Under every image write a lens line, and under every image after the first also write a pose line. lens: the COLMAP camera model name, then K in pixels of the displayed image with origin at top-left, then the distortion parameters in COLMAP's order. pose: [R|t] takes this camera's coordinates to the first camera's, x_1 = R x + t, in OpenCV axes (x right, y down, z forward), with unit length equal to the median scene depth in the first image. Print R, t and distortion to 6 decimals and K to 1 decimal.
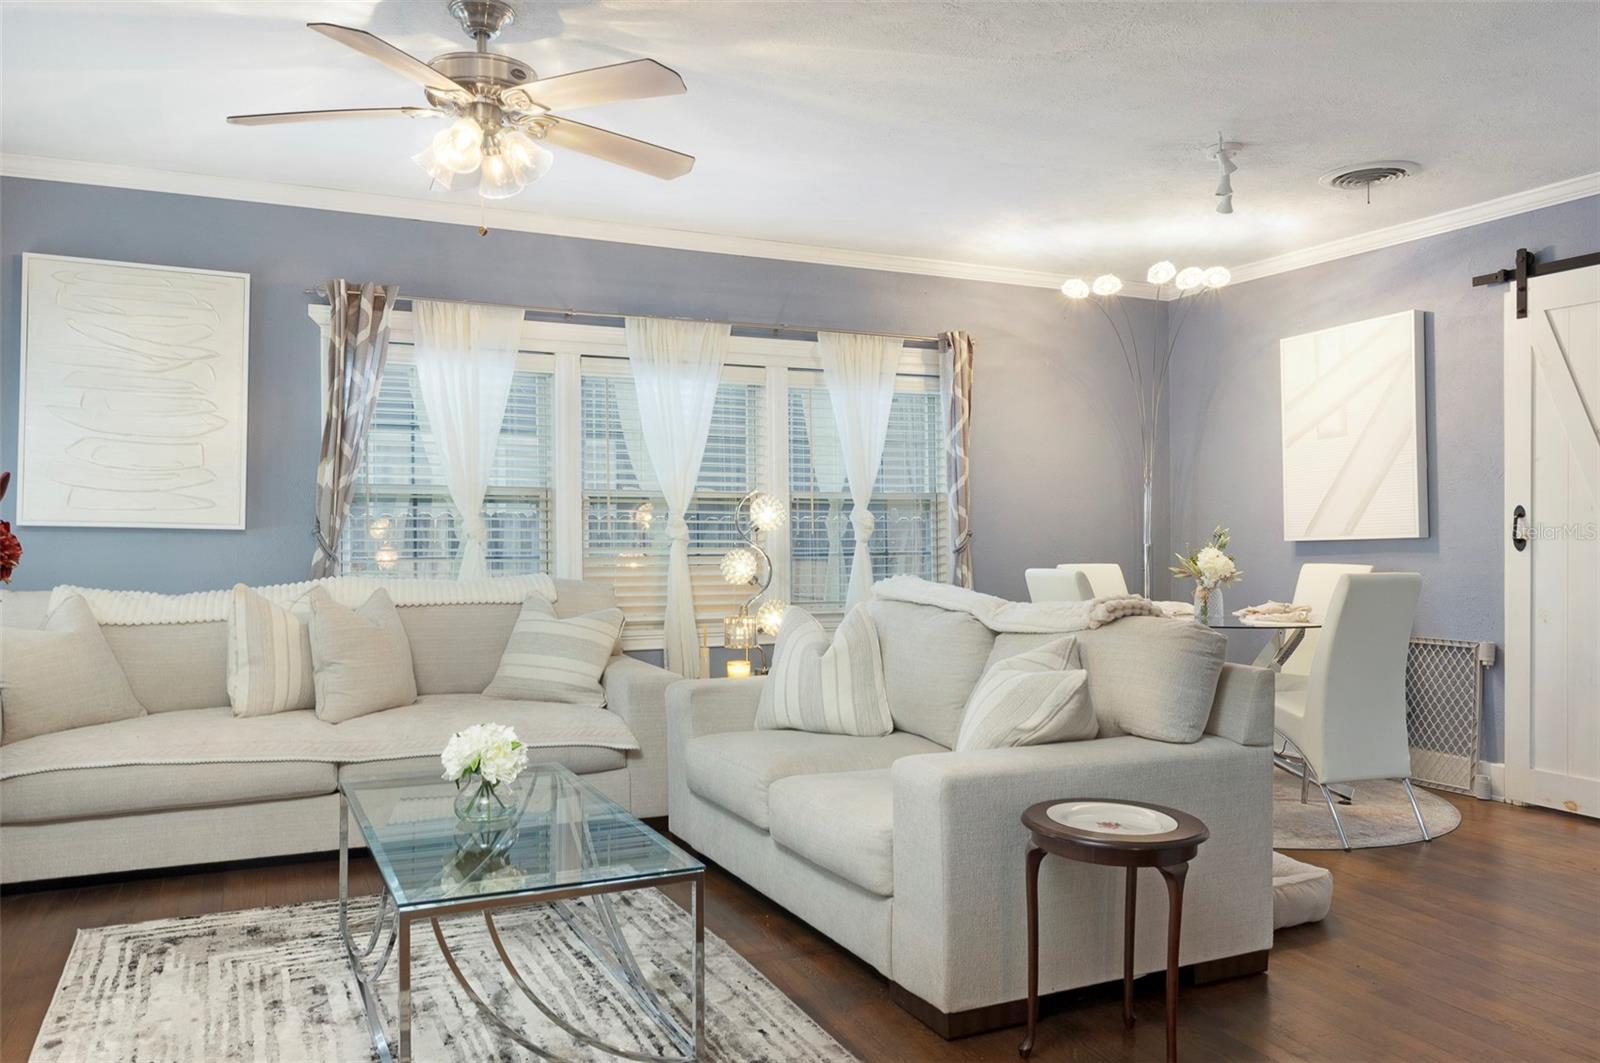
lens RADIAL K [[1197.9, 0, 827.8], [0, 1197.9, 538.6], [0, 0, 1]] dist [0.000537, 0.001480]
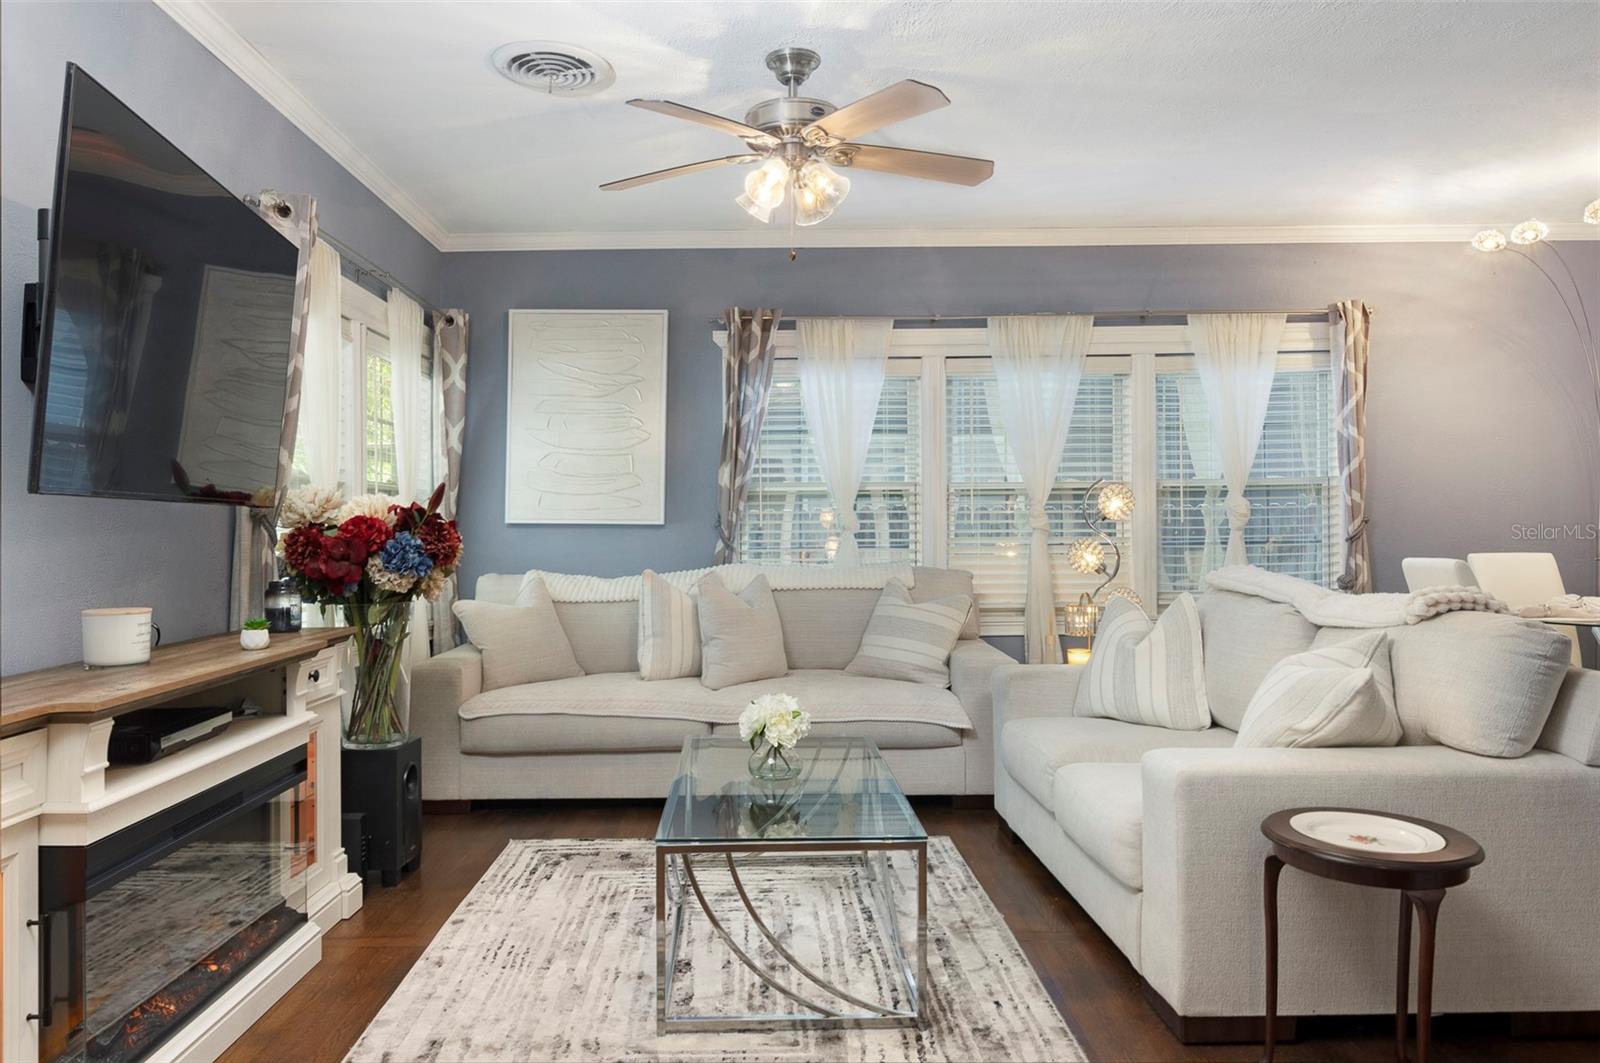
lens RADIAL K [[1152.8, 0, 787.8], [0, 1152.8, 537.2], [0, 0, 1]] dist [-0.001085, 0.012837]
pose [[0.904567, -0.006622, -0.426281, 0.117005], [0.009851, 0.999937, 0.005371, 0.000293], [0.426218, -0.009057, 0.904575, 0.012503]]
